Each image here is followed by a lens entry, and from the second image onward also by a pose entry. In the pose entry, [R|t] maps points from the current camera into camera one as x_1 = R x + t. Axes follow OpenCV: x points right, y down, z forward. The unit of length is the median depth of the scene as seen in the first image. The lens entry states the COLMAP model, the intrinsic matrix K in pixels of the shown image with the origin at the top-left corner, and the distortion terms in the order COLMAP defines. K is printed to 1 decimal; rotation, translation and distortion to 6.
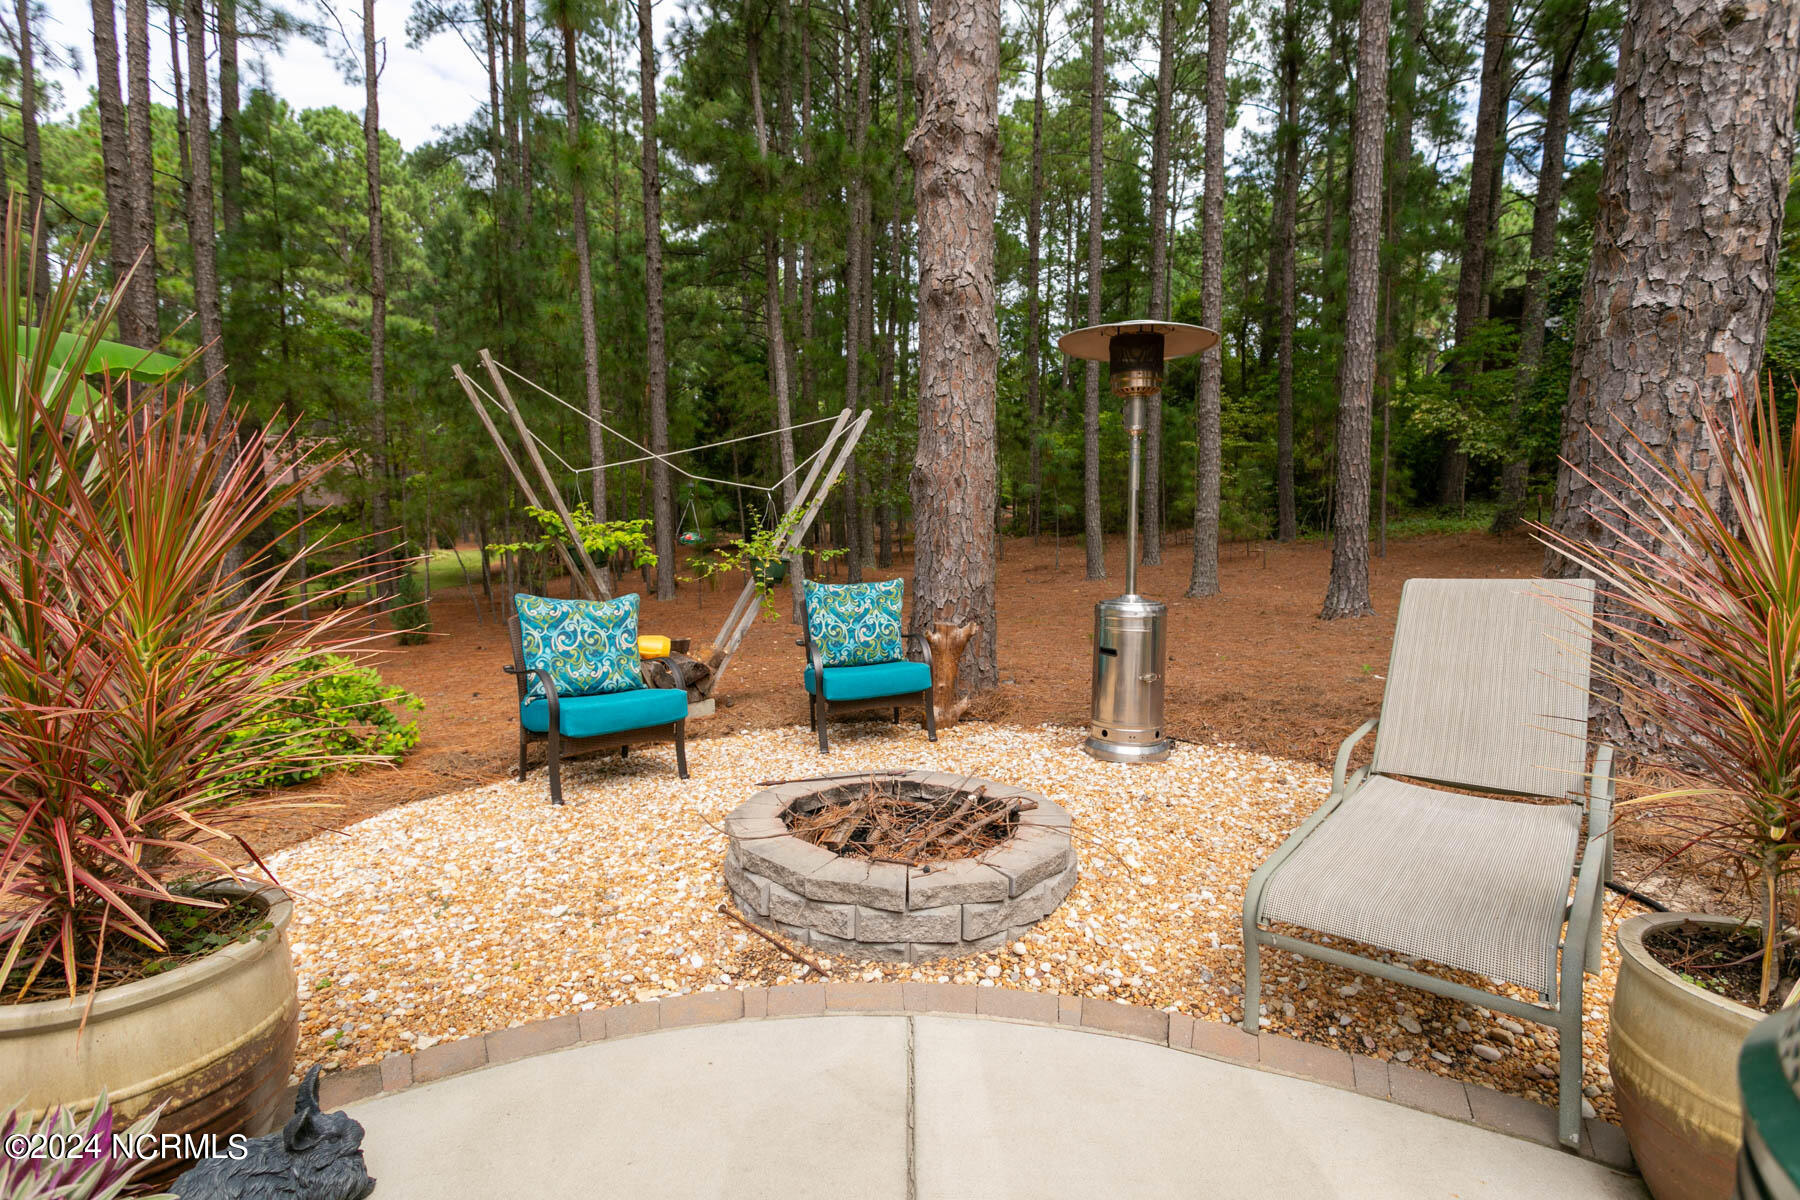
lens RADIAL K [[851.5, 0, 900.0], [0, 851.5, 600.0], [0, 0, 1]] dist [-0.000466, -0.000170]
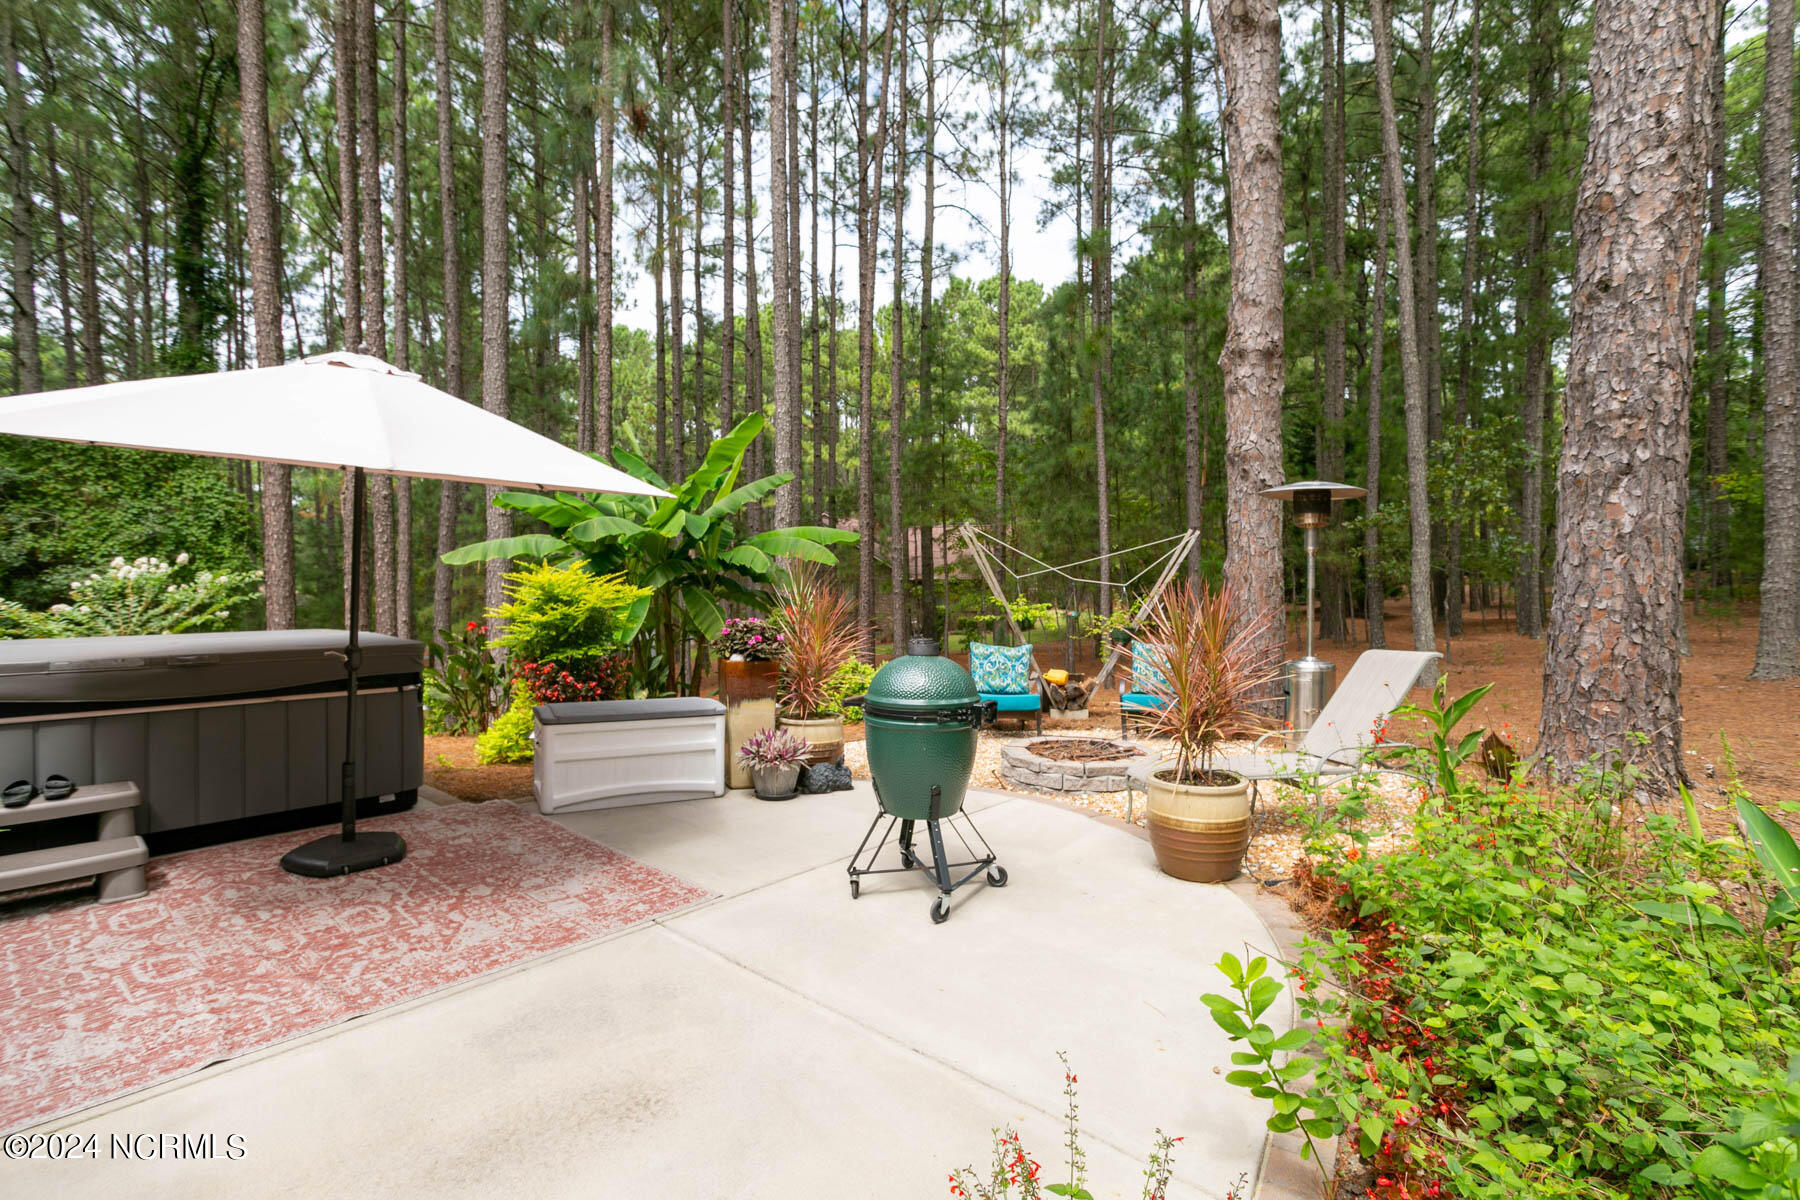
lens RADIAL K [[851.5, 0, 900.0], [0, 851.5, 600.0], [0, 0, 1]] dist [-0.000466, -0.000170]
pose [[0.762462, 0.003672, -0.647023, 0.716573], [-0.049042, 0.997435, -0.052131, 0.007812], [0.645172, 0.071479, 0.760686, -0.650398]]
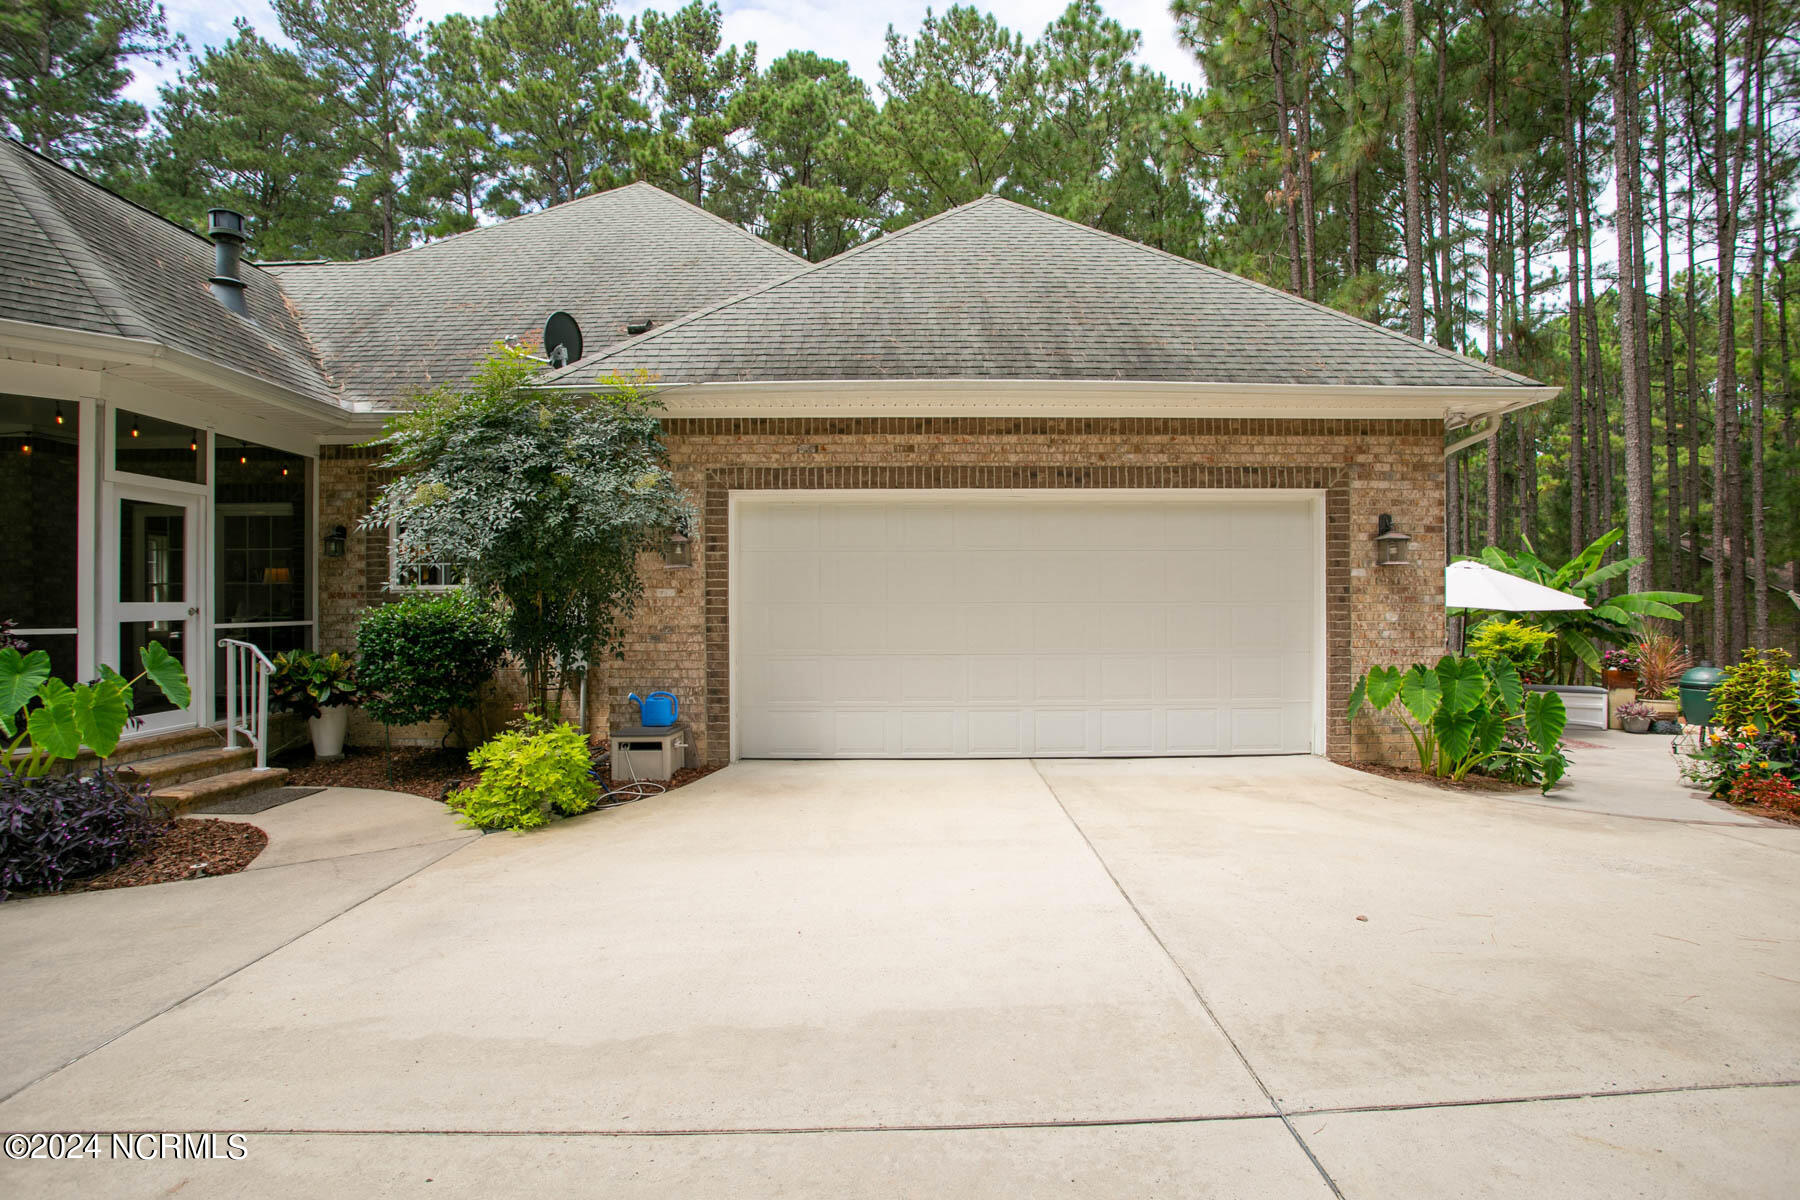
lens RADIAL K [[922.1, 0, 900.0], [0, 922.1, 600.0], [0, 0, 1]] dist [-0.018223, -0.000177]
pose [[0.062256, -0.010212, -0.998008, 4.900091], [-0.079534, 0.996717, -0.015160, 0.100398], [0.994886, 0.080320, 0.061240, -4.568273]]
